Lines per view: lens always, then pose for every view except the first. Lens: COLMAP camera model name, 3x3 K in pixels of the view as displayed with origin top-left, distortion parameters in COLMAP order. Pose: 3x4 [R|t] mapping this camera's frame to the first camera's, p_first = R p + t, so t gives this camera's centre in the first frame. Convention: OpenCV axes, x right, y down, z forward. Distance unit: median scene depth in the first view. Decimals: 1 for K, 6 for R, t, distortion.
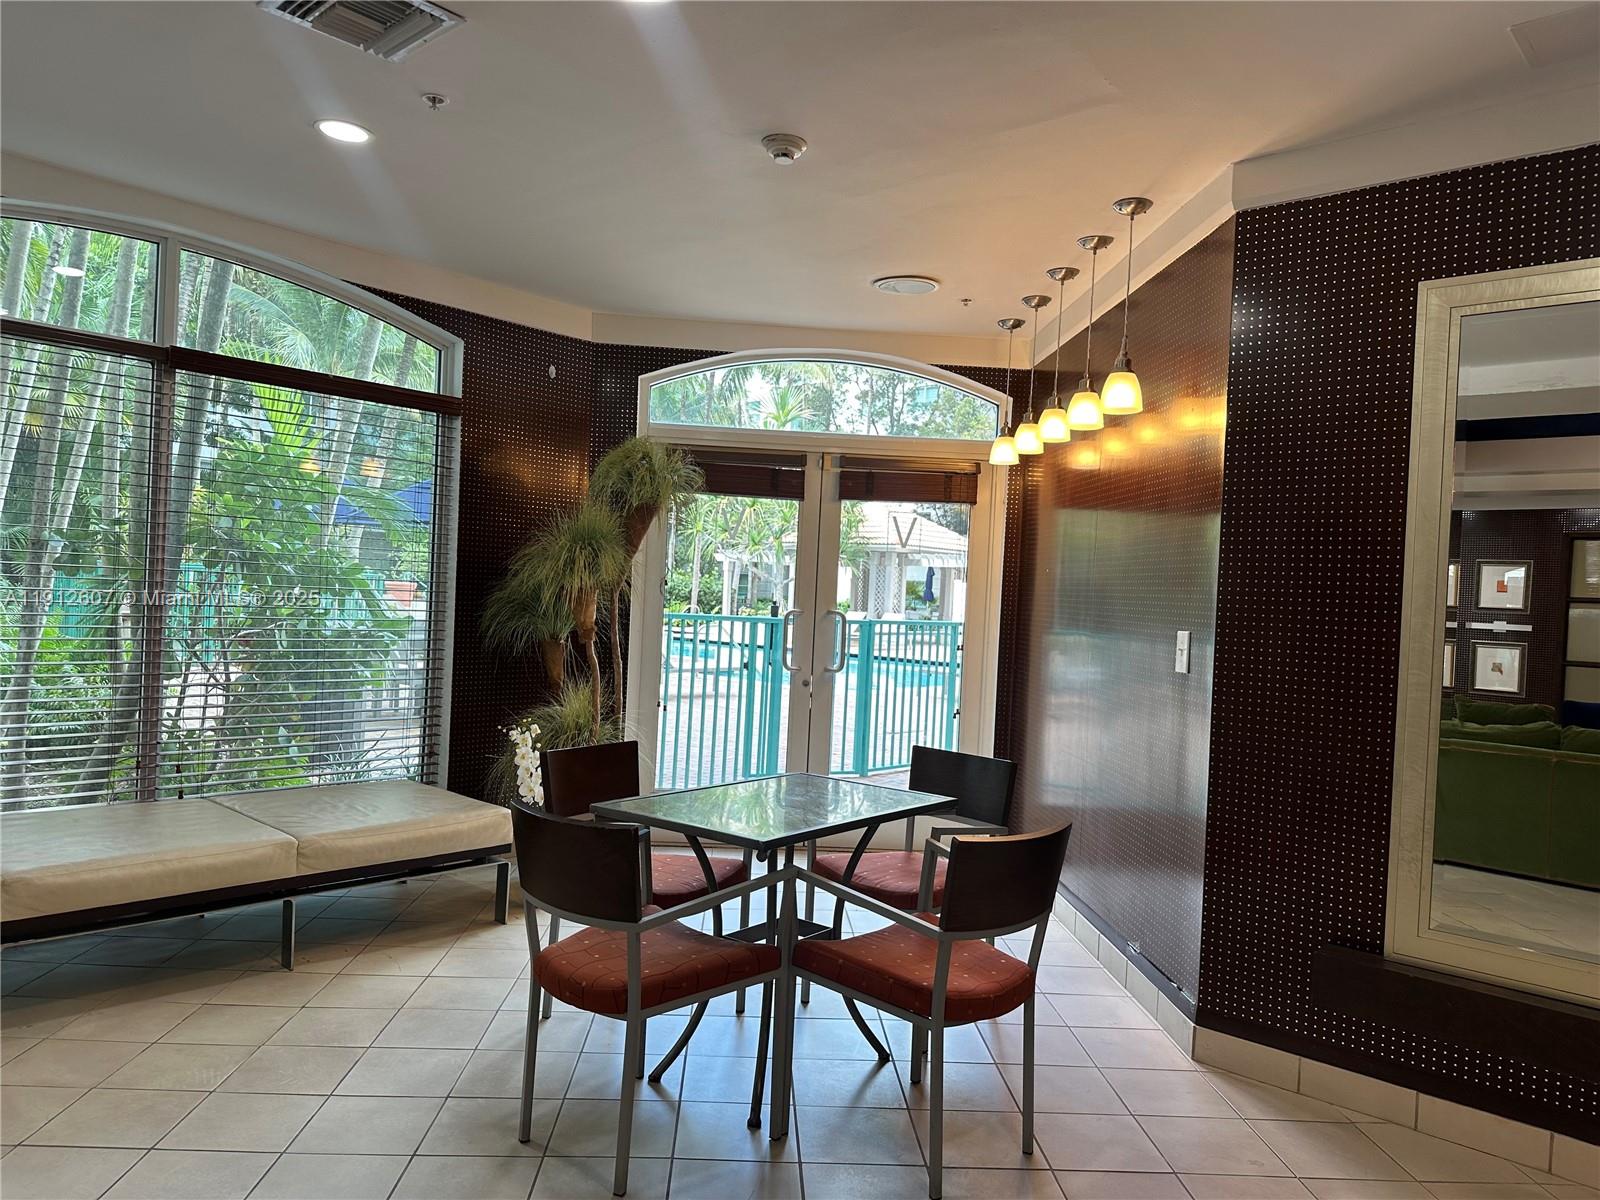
lens RADIAL K [[1115.6, 0, 798.3], [0, 1115.6, 606.9], [0, 0, 1]] dist [0.127555, -0.209726]
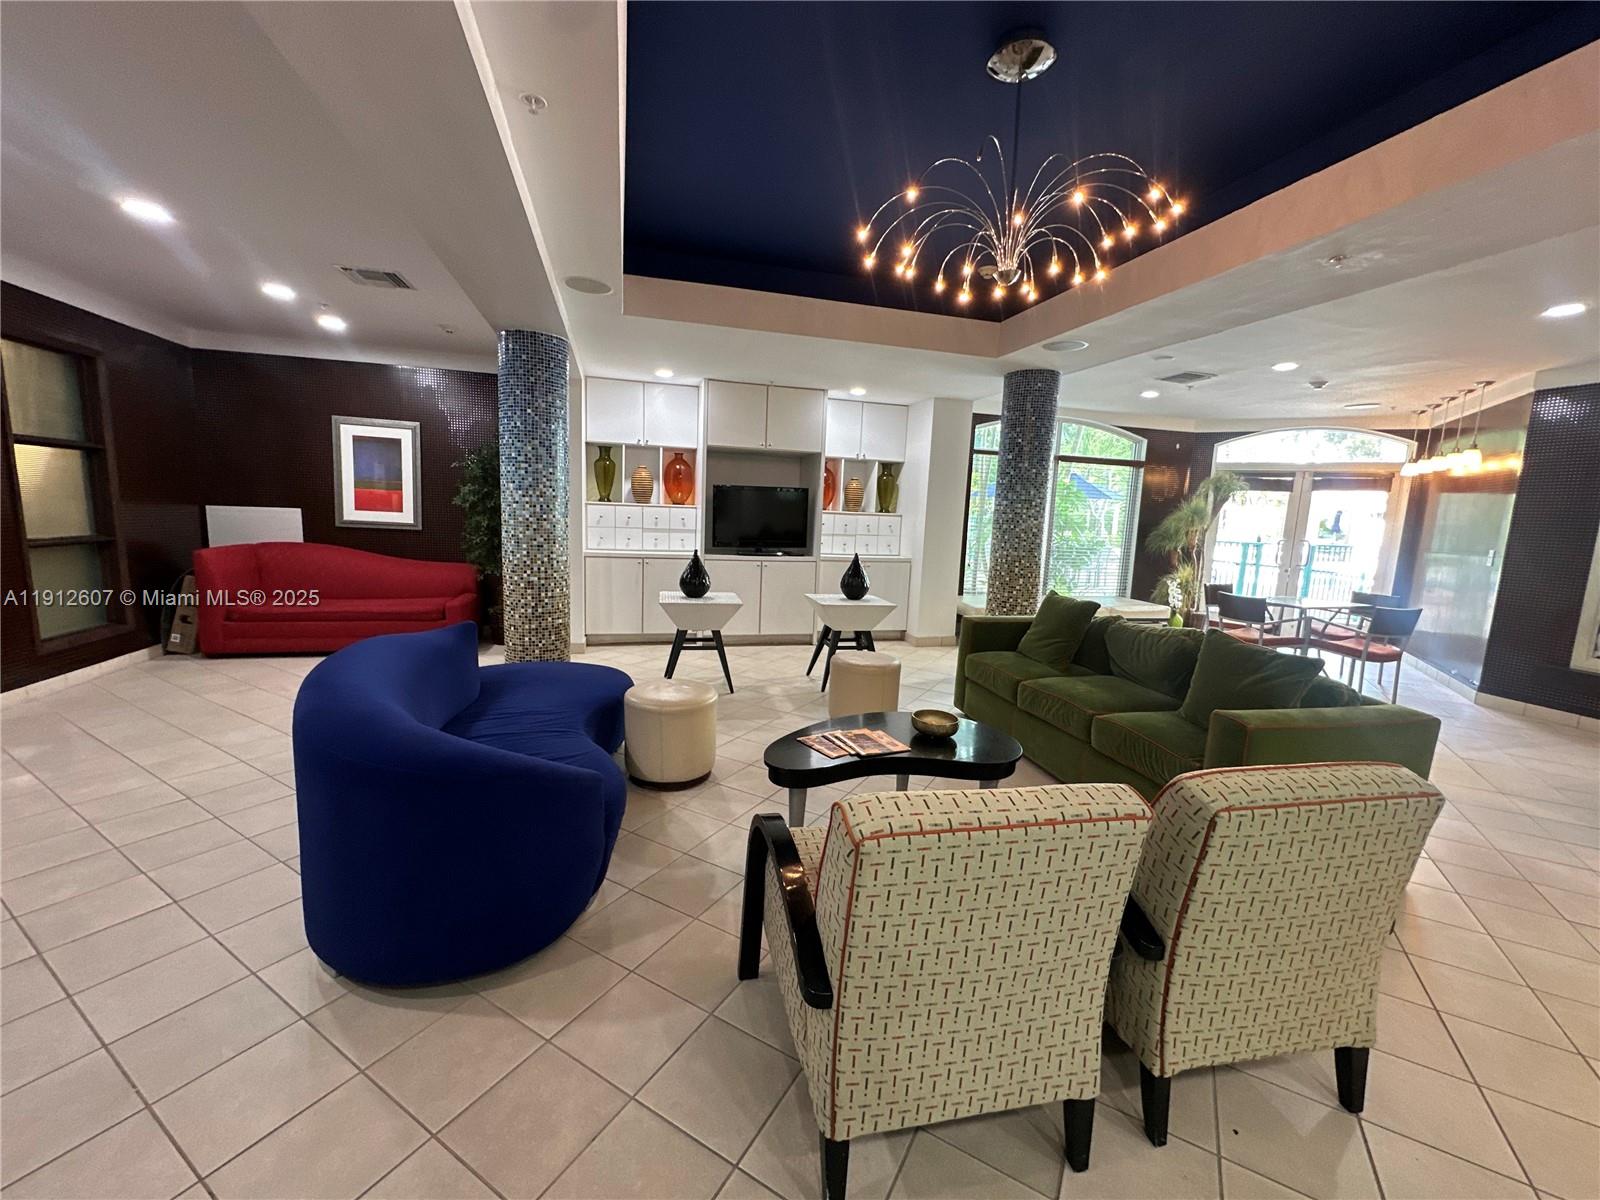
lens RADIAL K [[643.7, 0, 796.5], [0, 643.7, 601.6], [0, 0, 1]] dist [-0.000888, -0.000092]
pose [[0.841373, 0.063516, -0.536709, -0.142585], [-0.006131, 0.994128, 0.108037, -0.007278], [0.540420, -0.087609, 0.836822, -0.771054]]
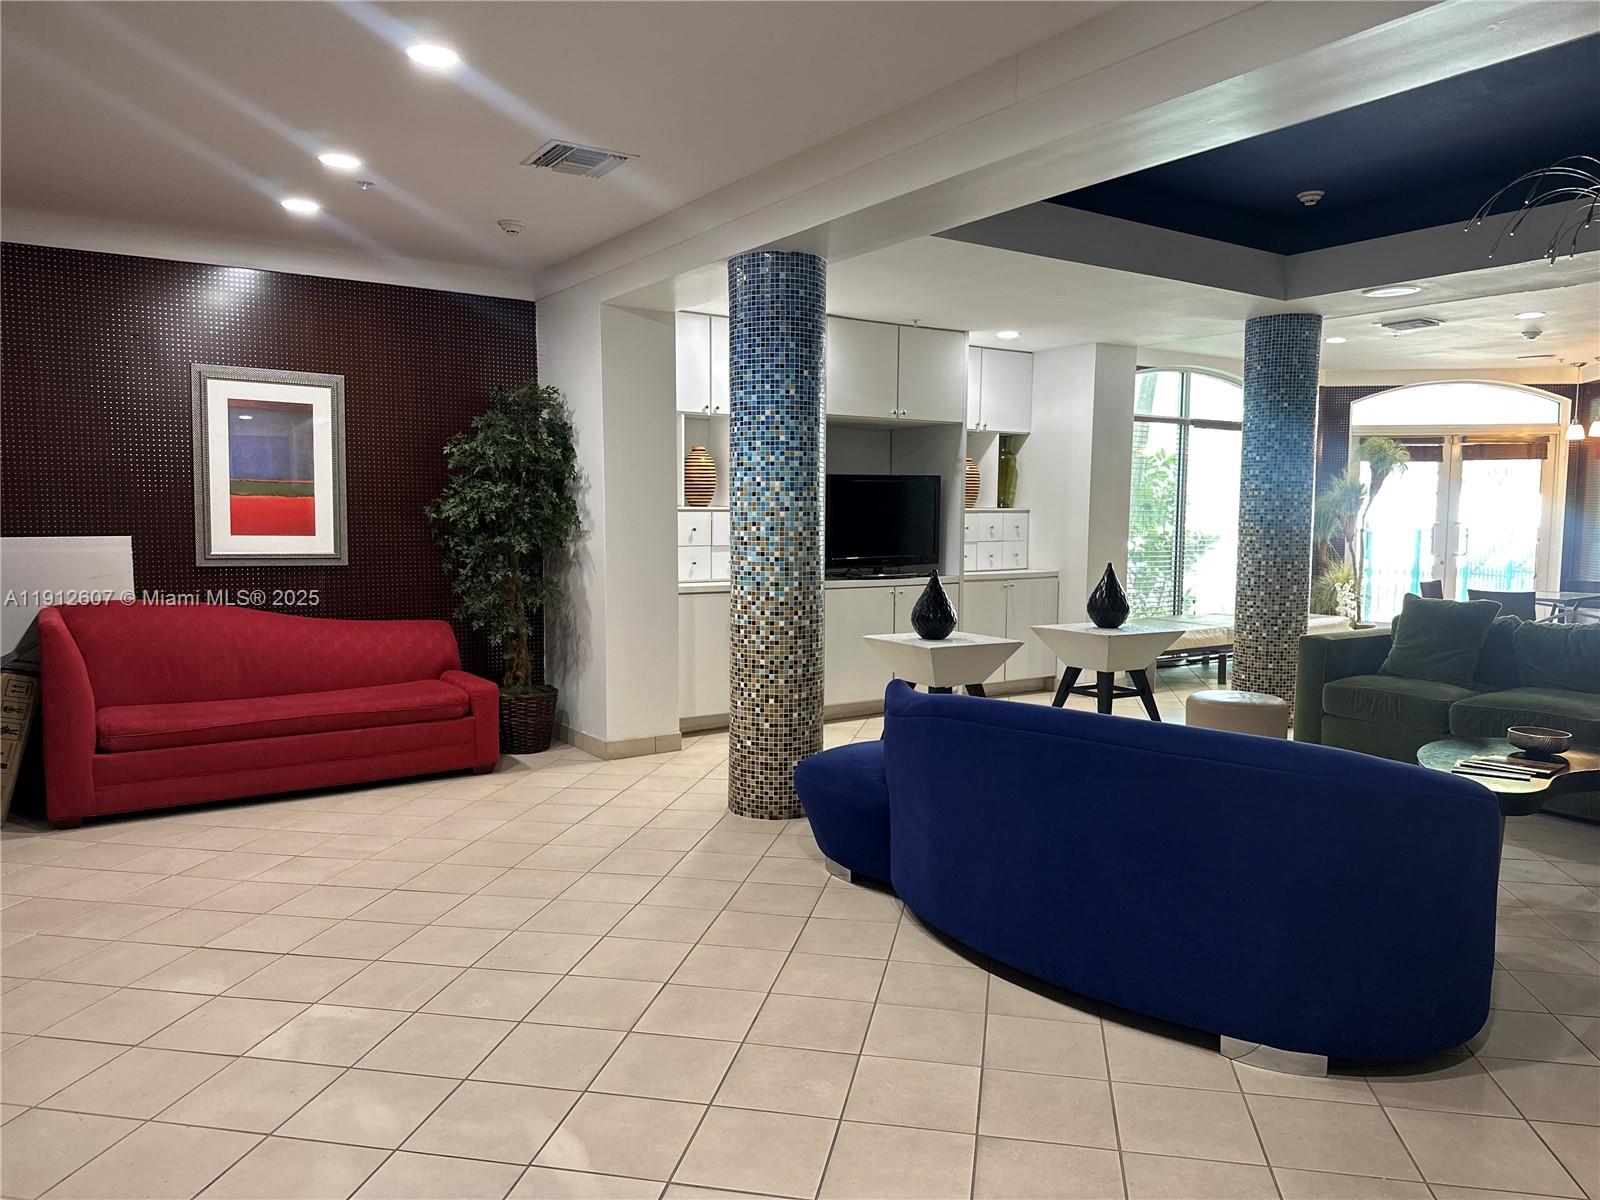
lens RADIAL K [[1115.6, 0, 798.3], [0, 1115.6, 606.9], [0, 0, 1]] dist [0.127555, -0.209726]
pose [[0.971041, -0.024384, -0.237664, -0.636764], [0.040149, 0.997286, 0.061716, -0.017138], [0.235514, -0.069471, 0.969385, -1.169674]]
